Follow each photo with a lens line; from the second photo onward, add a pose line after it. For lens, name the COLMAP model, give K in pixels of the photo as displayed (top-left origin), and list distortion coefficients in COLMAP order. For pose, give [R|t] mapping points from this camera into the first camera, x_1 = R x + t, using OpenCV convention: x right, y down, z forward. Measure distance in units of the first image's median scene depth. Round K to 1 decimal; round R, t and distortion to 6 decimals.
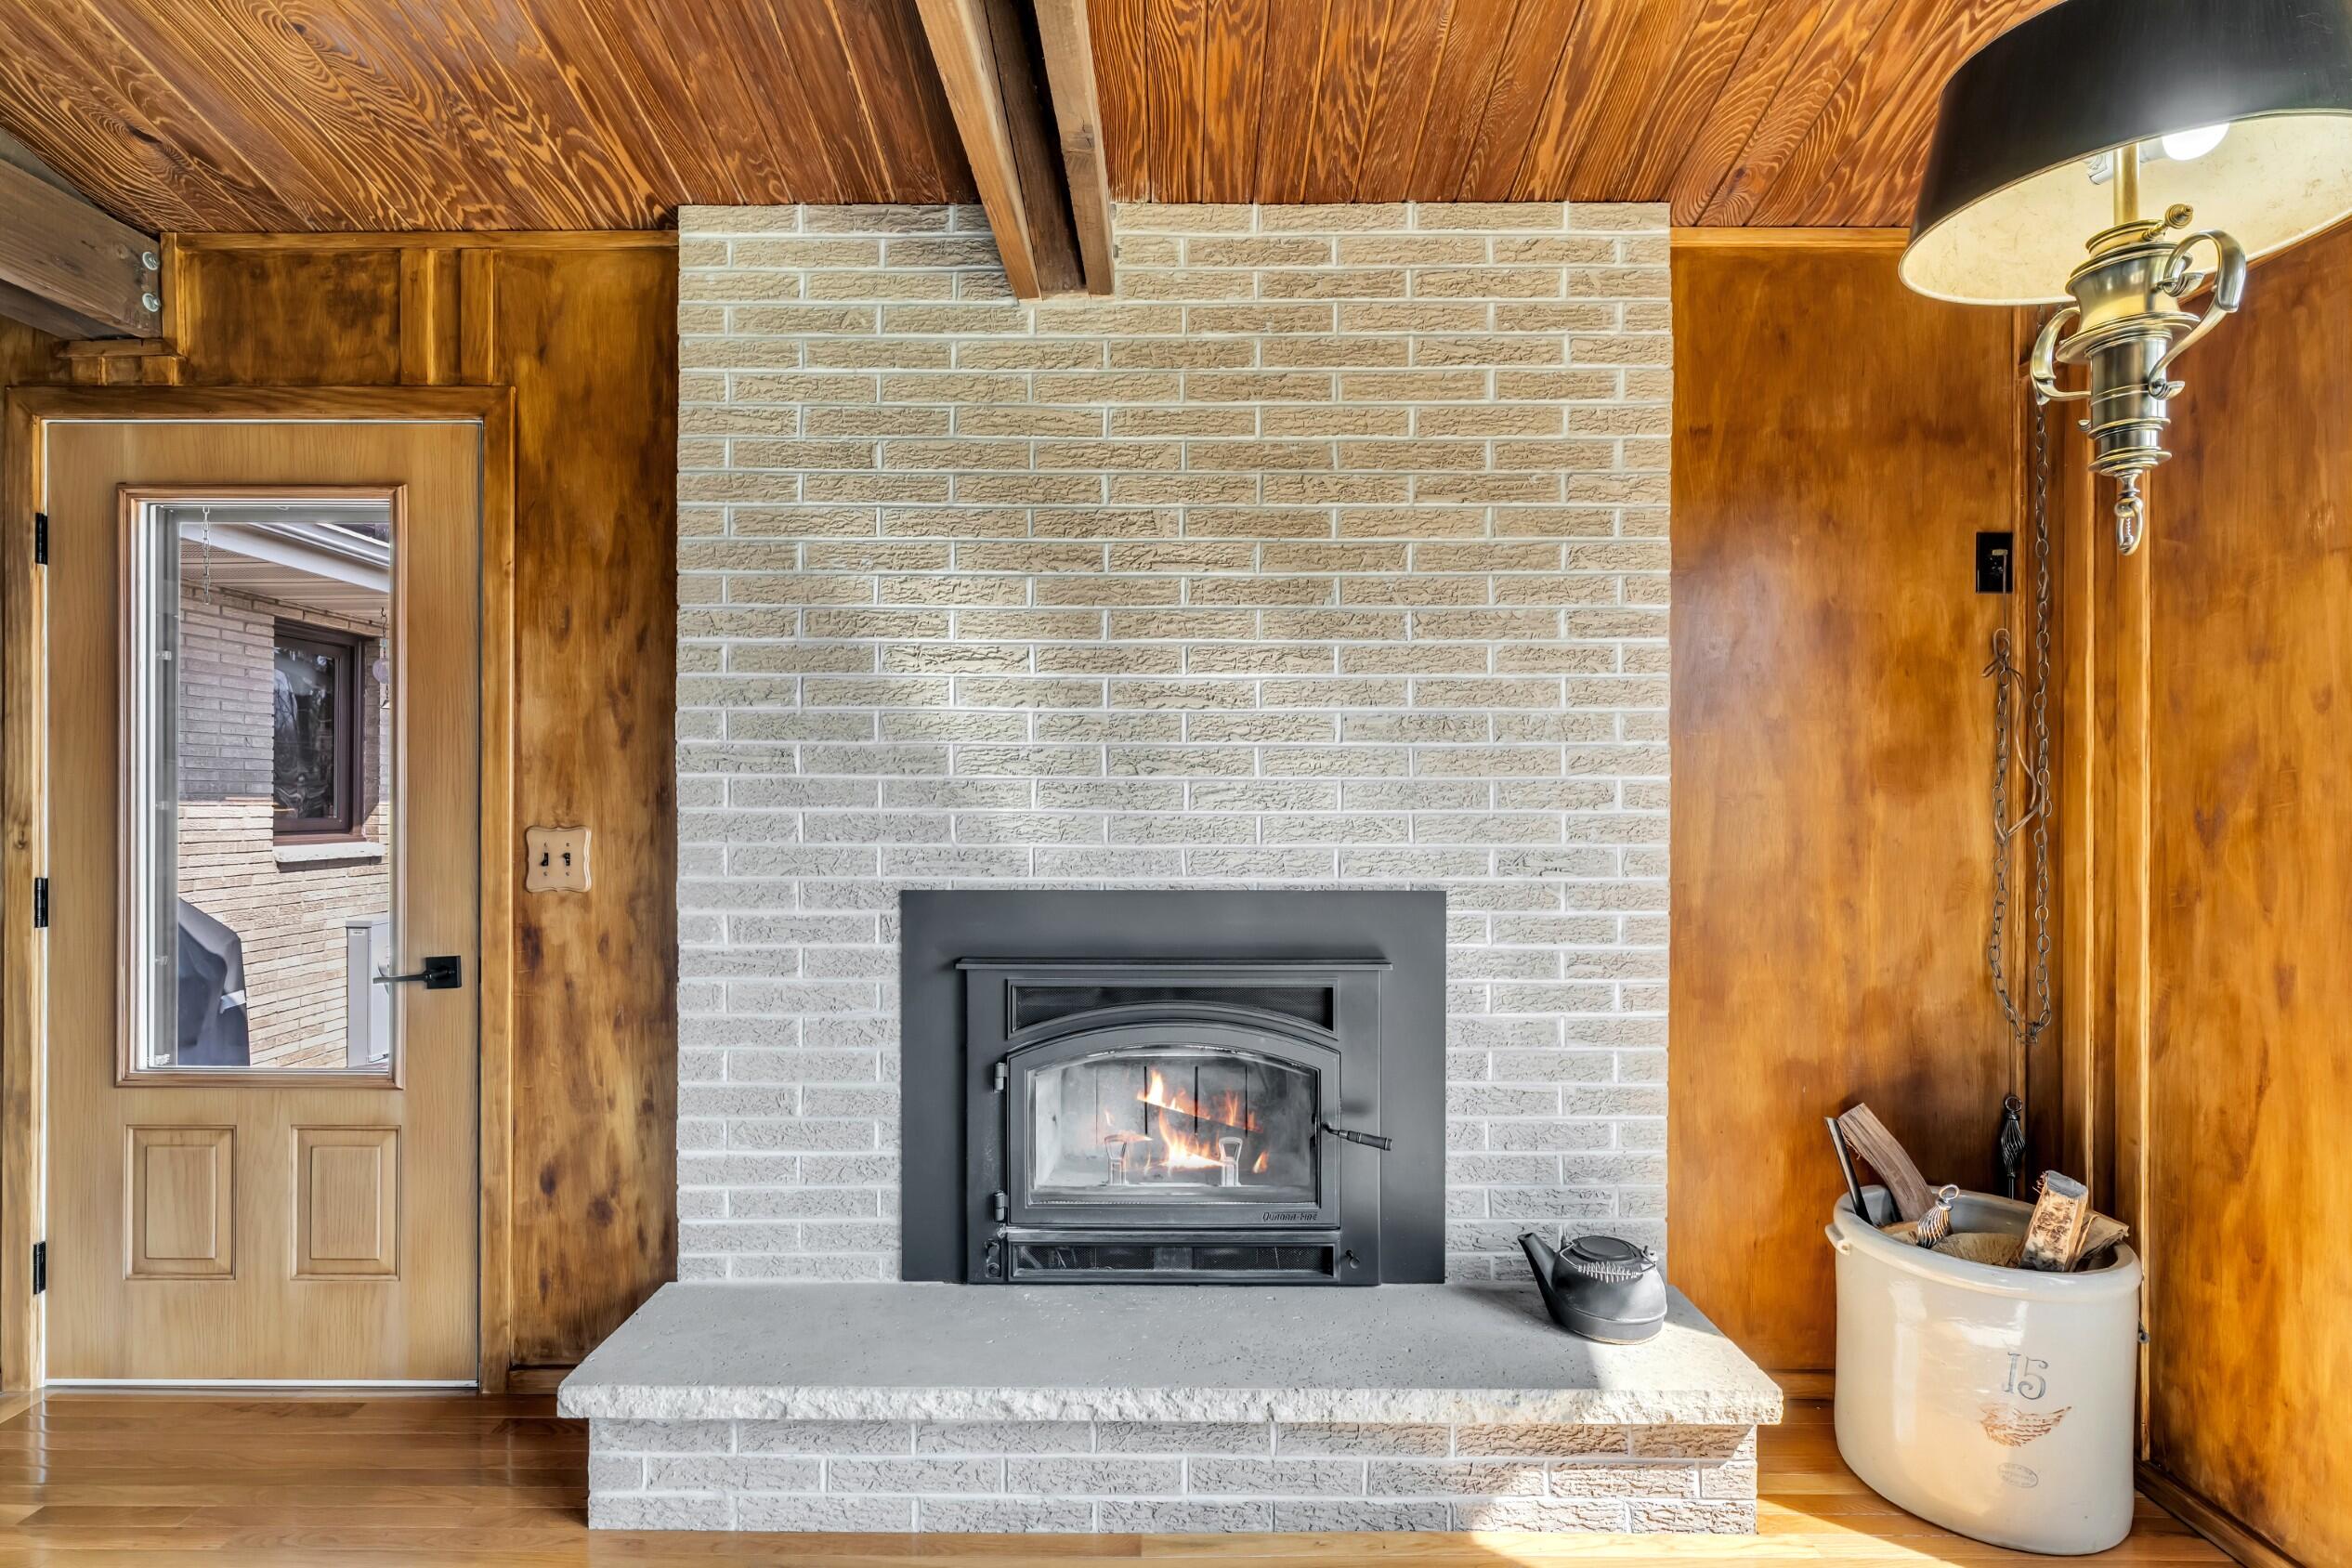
lens RADIAL K [[1153.5, 0, 1167.3], [0, 1153.5, 800.1], [0, 0, 1]] dist [0.000608, -0.000191]
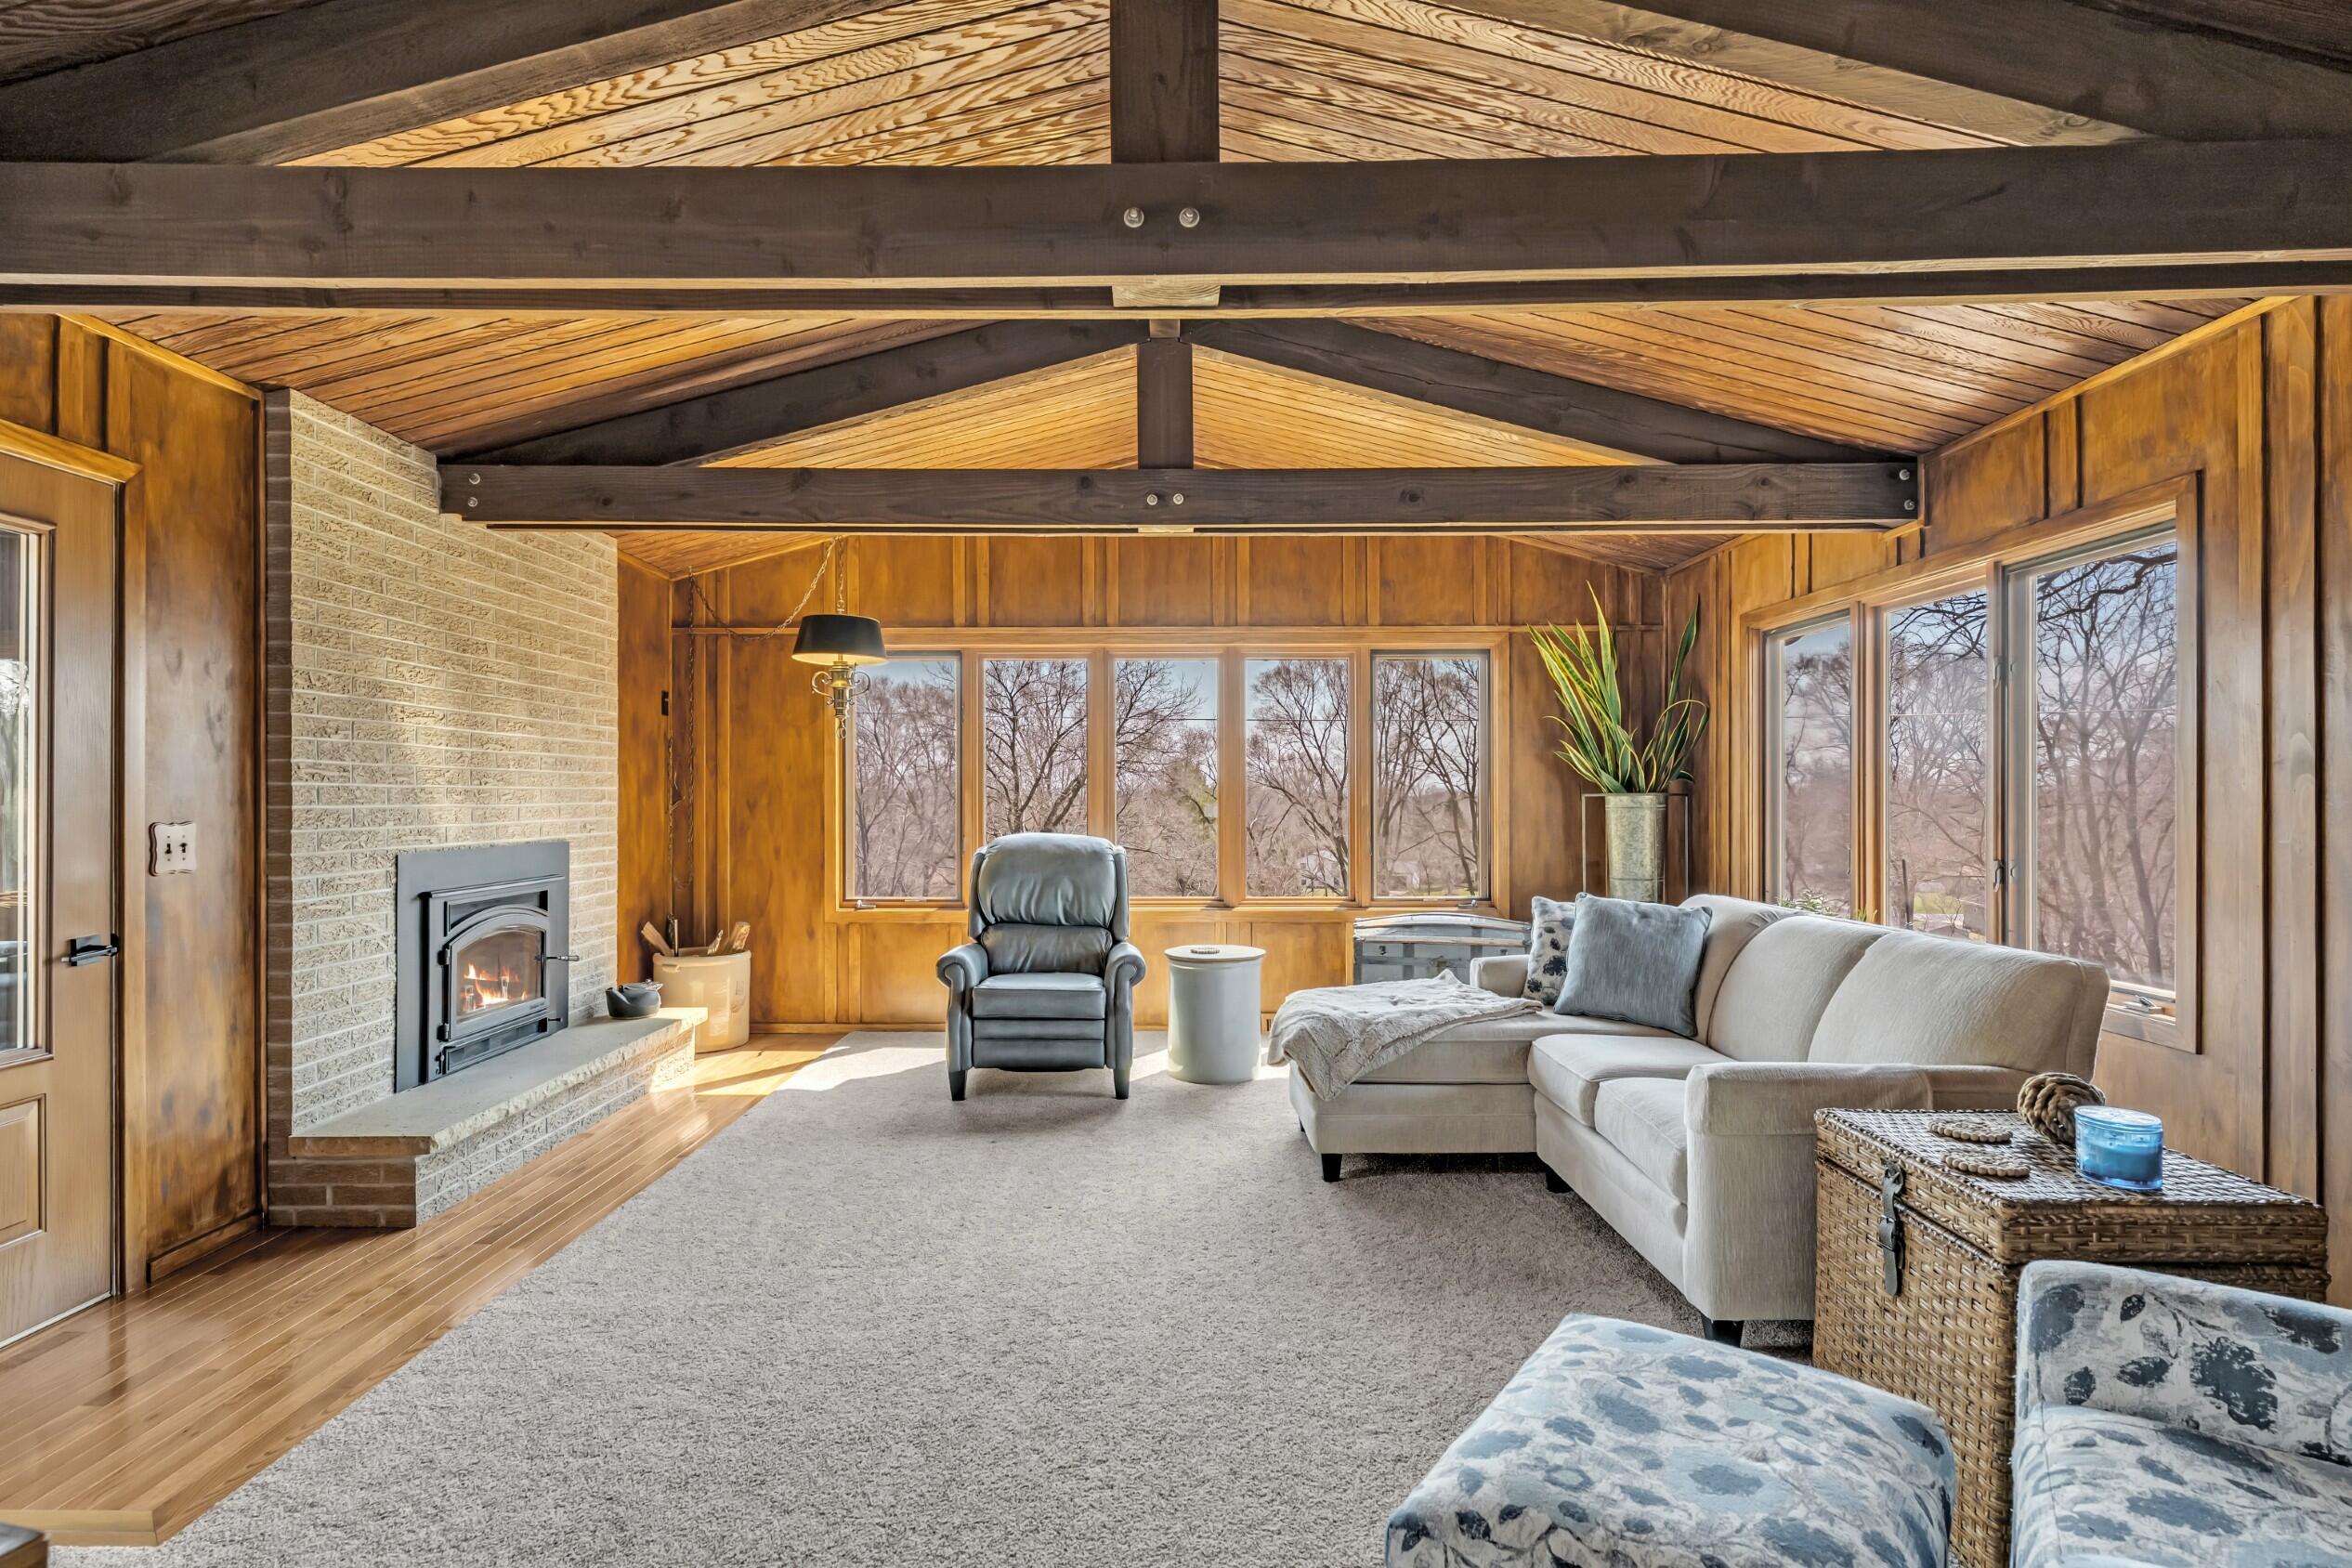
lens RADIAL K [[1153.5, 0, 1167.3], [0, 1153.5, 800.1], [0, 0, 1]] dist [0.000608, -0.000191]
pose [[-0.007750, -0.005806, 0.999953, -1.878570], [0.001369, 0.999982, 0.005816, -0.007556], [-0.999969, 0.001414, -0.007742, -0.082161]]
